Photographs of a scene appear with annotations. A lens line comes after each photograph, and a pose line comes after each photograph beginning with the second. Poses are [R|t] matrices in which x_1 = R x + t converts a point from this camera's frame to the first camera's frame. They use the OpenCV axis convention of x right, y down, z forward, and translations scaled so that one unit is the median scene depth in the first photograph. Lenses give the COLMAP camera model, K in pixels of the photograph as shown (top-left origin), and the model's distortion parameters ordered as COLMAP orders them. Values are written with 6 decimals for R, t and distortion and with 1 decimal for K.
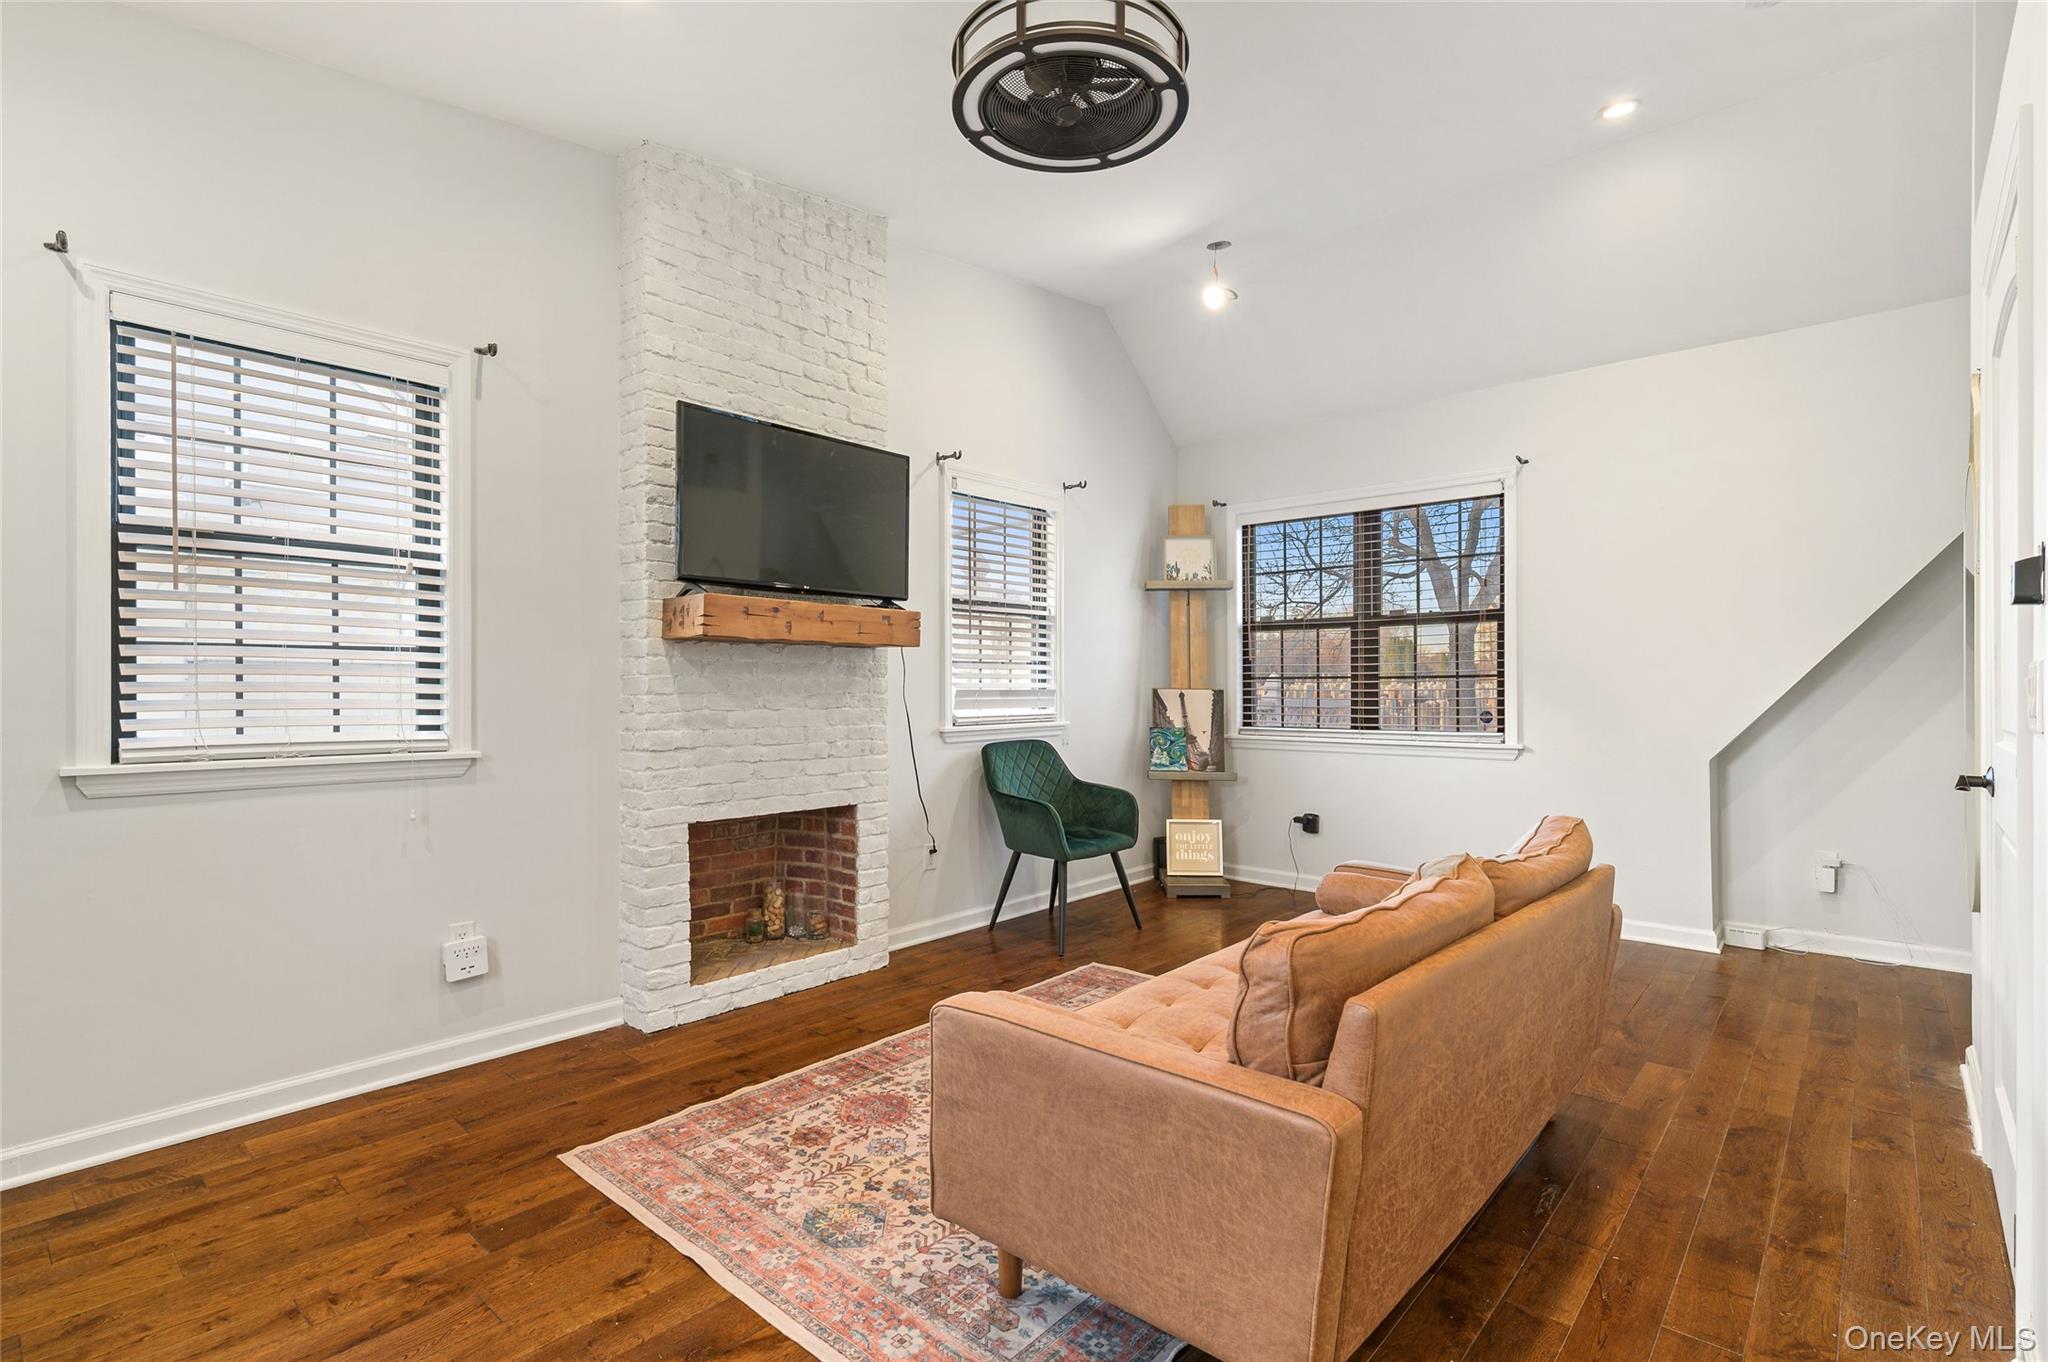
lens RADIAL K [[966.3, 0, 1031.9], [0, 966.3, 685.5], [0, 0, 1]] dist [0.003382, 0.000378]
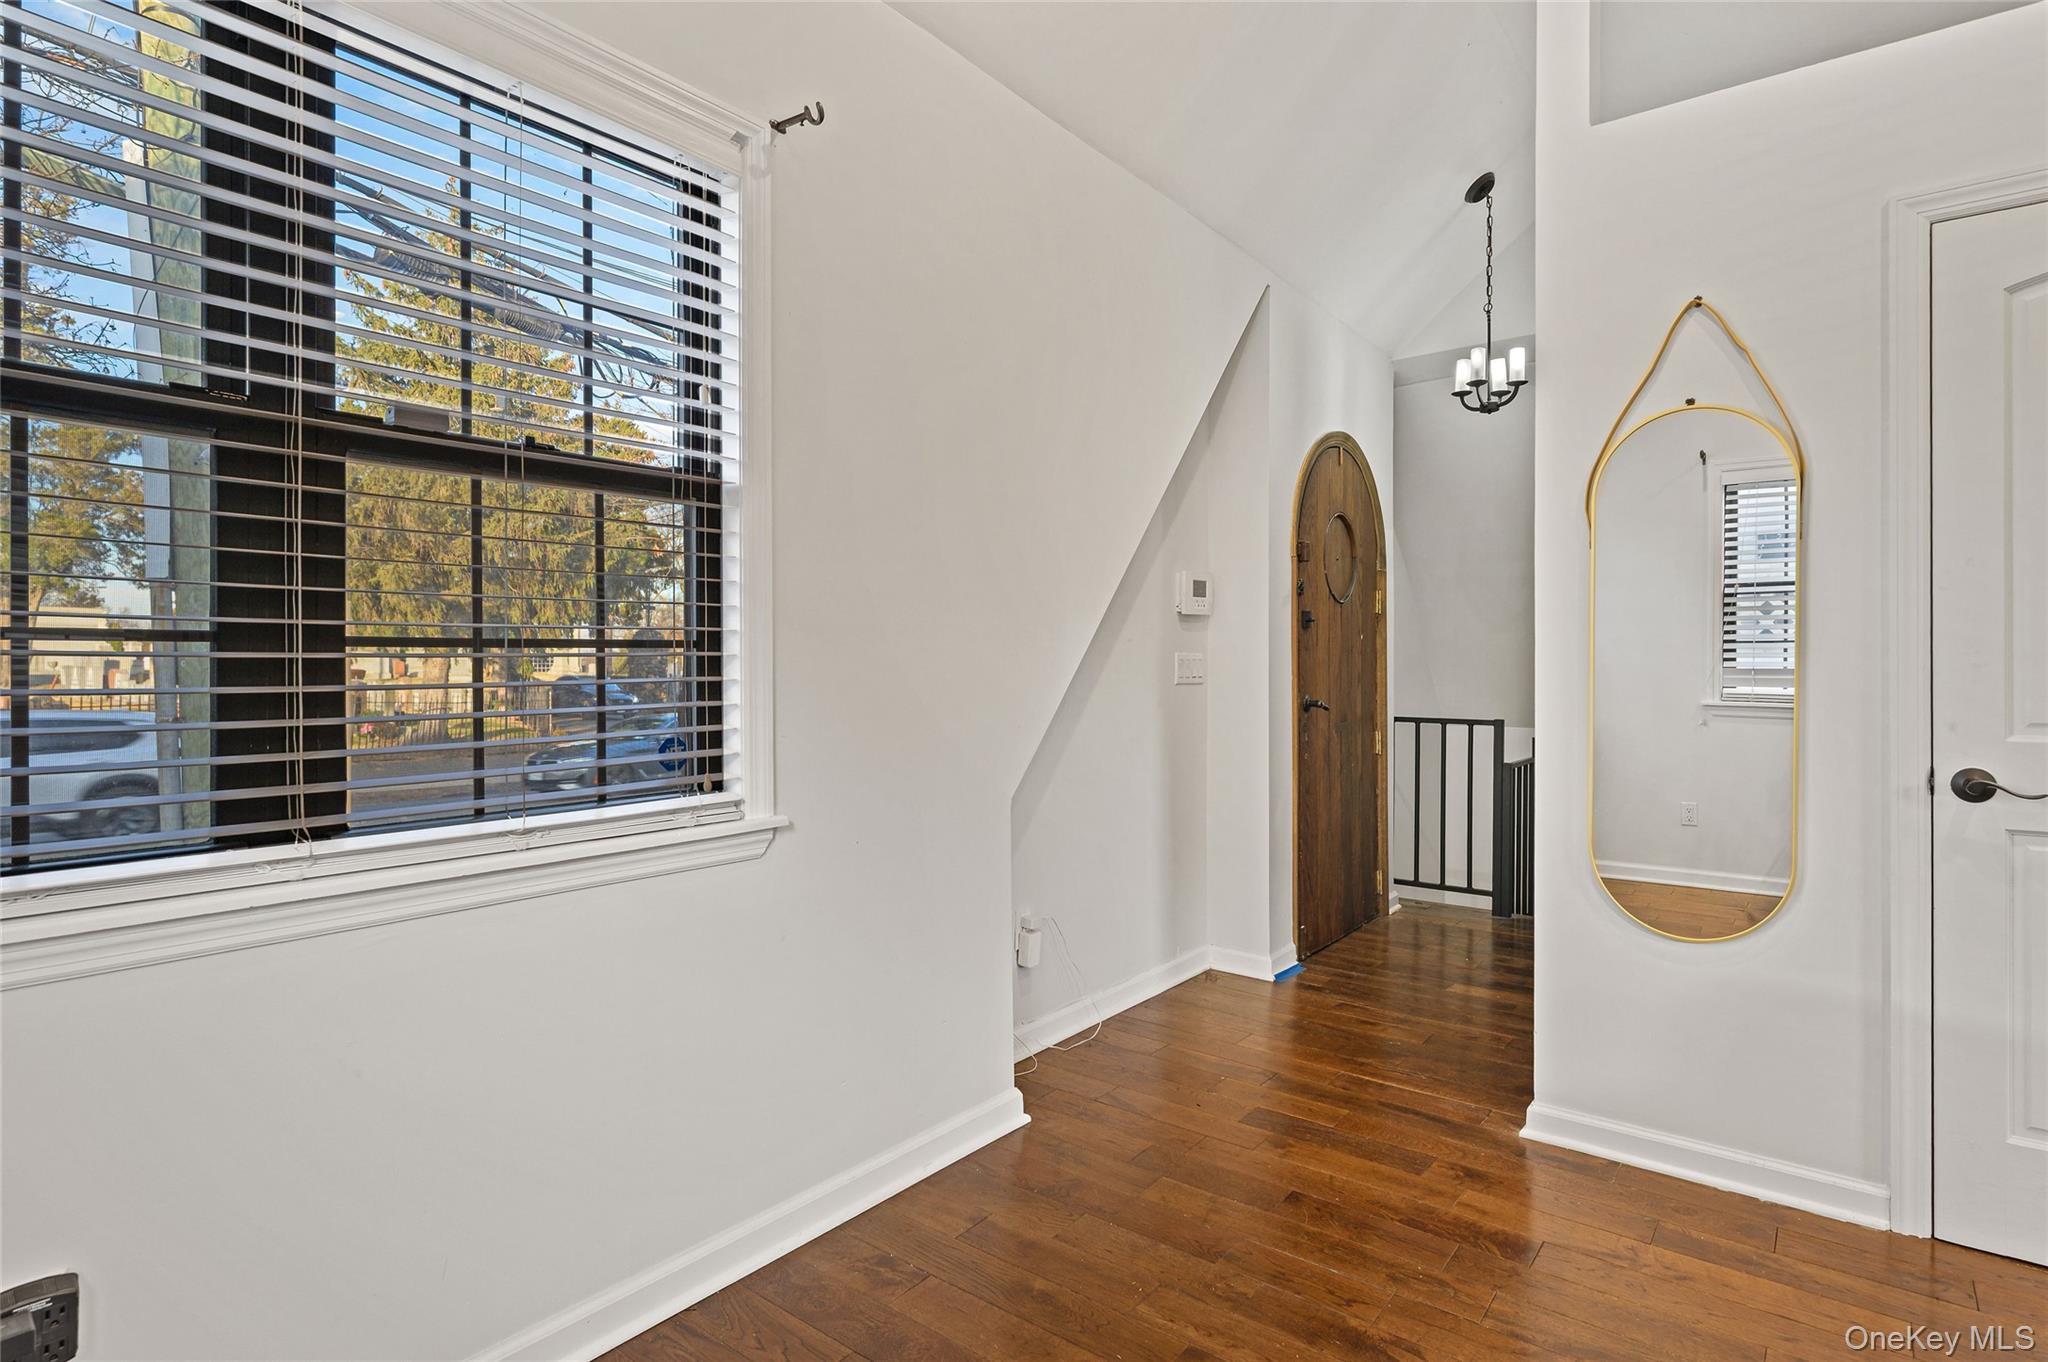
lens RADIAL K [[1064.5, 0, 1071.4], [0, 1064.5, 666.1], [0, 0, 1]] dist [-0.001433, -0.000010]
pose [[-0.070872, -0.000309, 0.997485, 0.073550], [-0.000699, 1.000000, 0.000260, -0.002551], [-0.997485, -0.000679, -0.070872, 1.254867]]
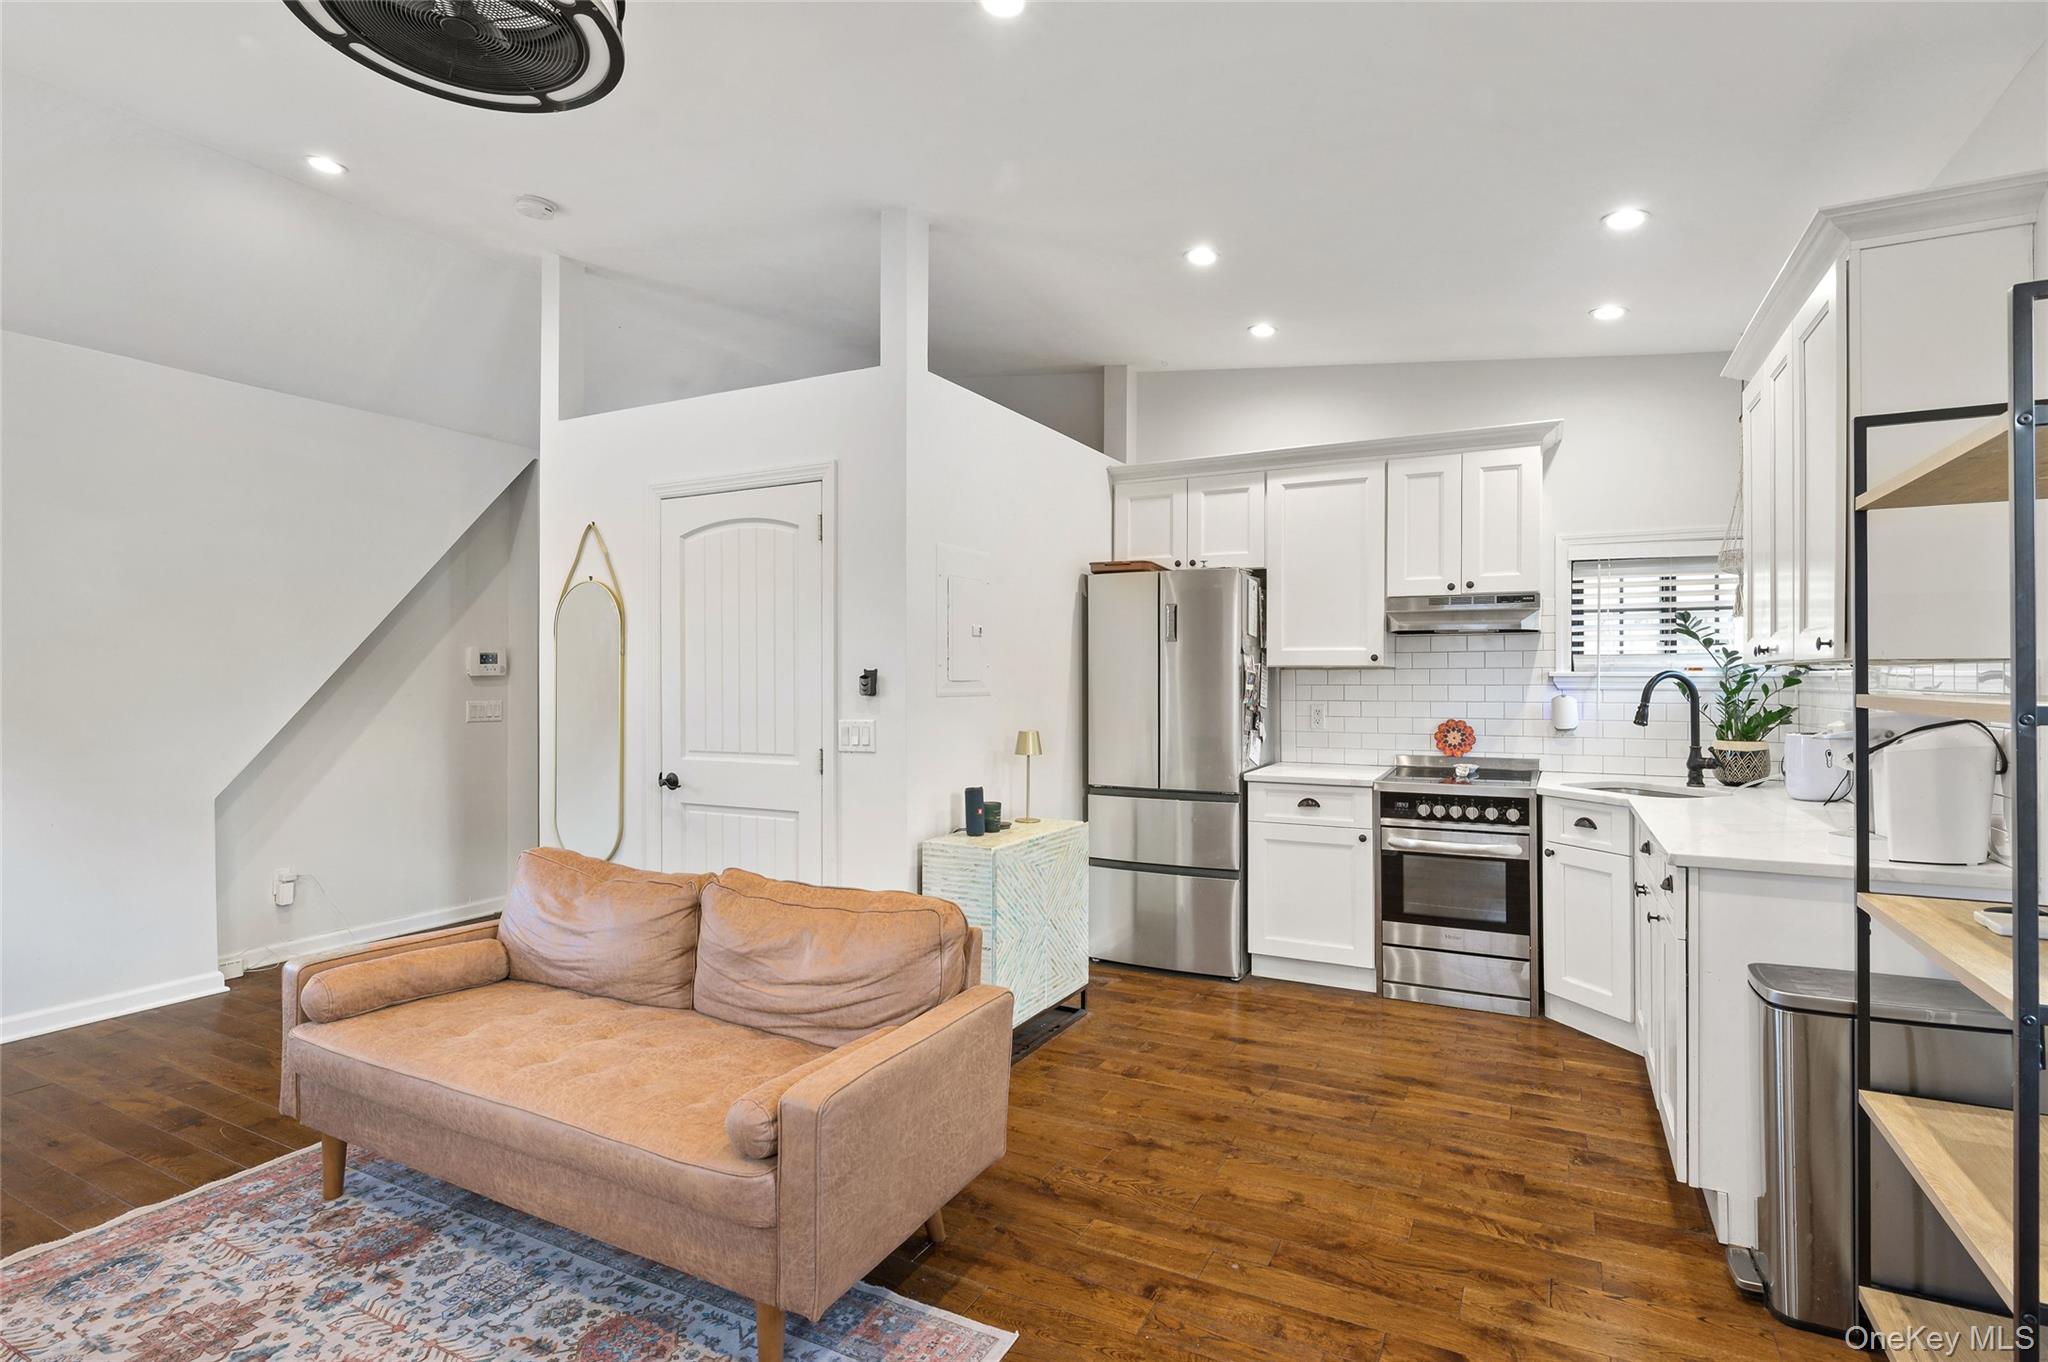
lens RADIAL K [[993.9, 0, 1033.1], [0, 993.9, 678.8], [0, 0, 1]] dist [-0.003047, 0.000687]
pose [[-0.235953, 0.000812, 0.971764, -0.589365], [-0.000997, 0.999999, -0.001078, -0.053389], [-0.971764, -0.001223, -0.235952, 0.535713]]
